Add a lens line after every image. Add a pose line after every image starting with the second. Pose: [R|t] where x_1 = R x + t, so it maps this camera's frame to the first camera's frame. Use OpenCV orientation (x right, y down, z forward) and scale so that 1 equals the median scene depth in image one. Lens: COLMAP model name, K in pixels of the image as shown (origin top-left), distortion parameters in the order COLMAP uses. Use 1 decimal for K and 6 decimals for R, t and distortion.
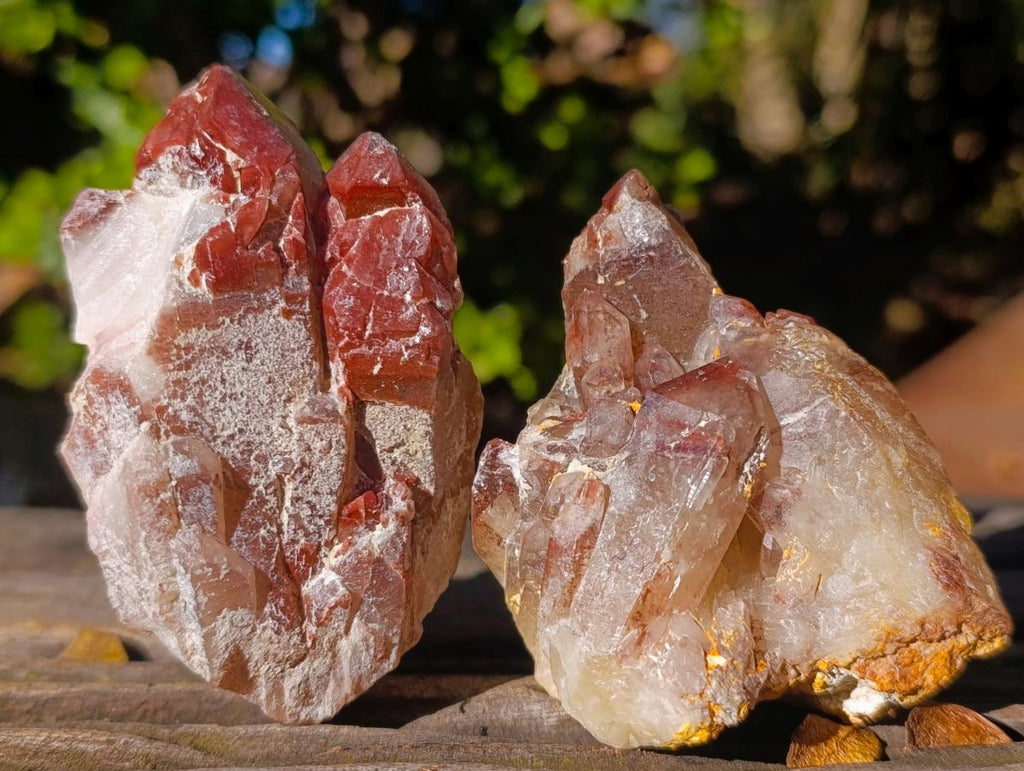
lens RADIAL K [[1568.1, 0, 547.3], [0, 1568.1, 348.2], [0, 0, 1]] dist [0.290019, -2.089154]
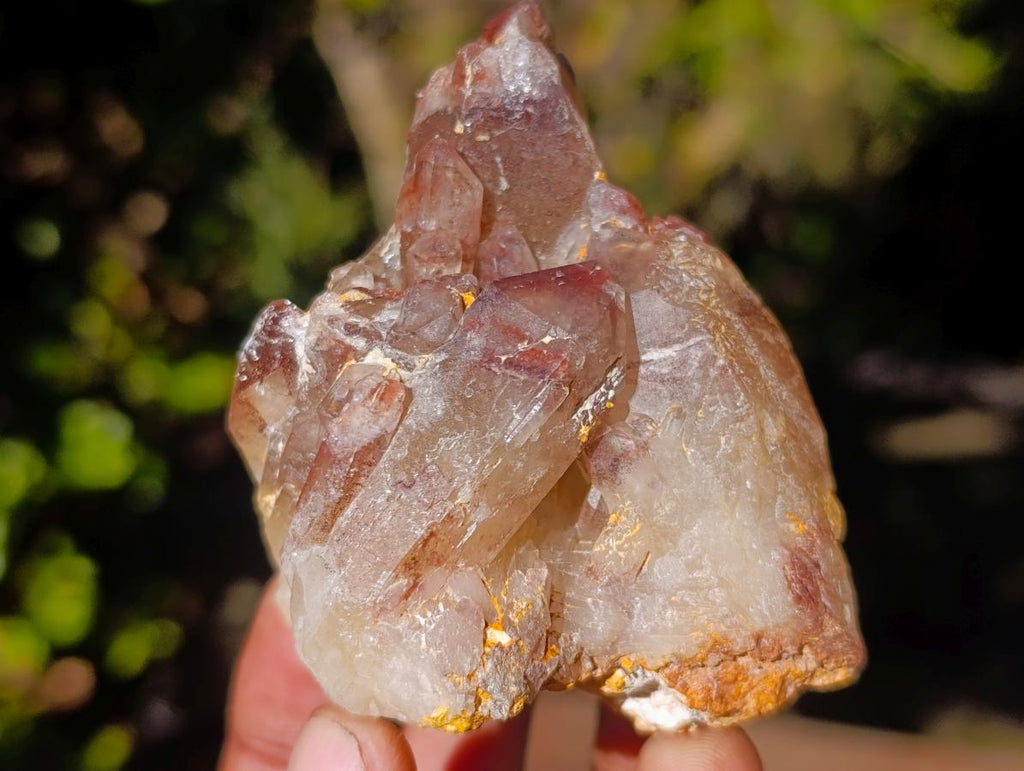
lens RADIAL K [[1568.1, 0, 547.3], [0, 1568.1, 348.2], [0, 0, 1]] dist [0.290019, -2.089154]
pose [[0.972254, 0.207395, 0.108206, 0.015525], [-0.215879, 0.973645, 0.073567, -0.004643], [-0.090097, -0.094886, 0.991403, 0.226261]]
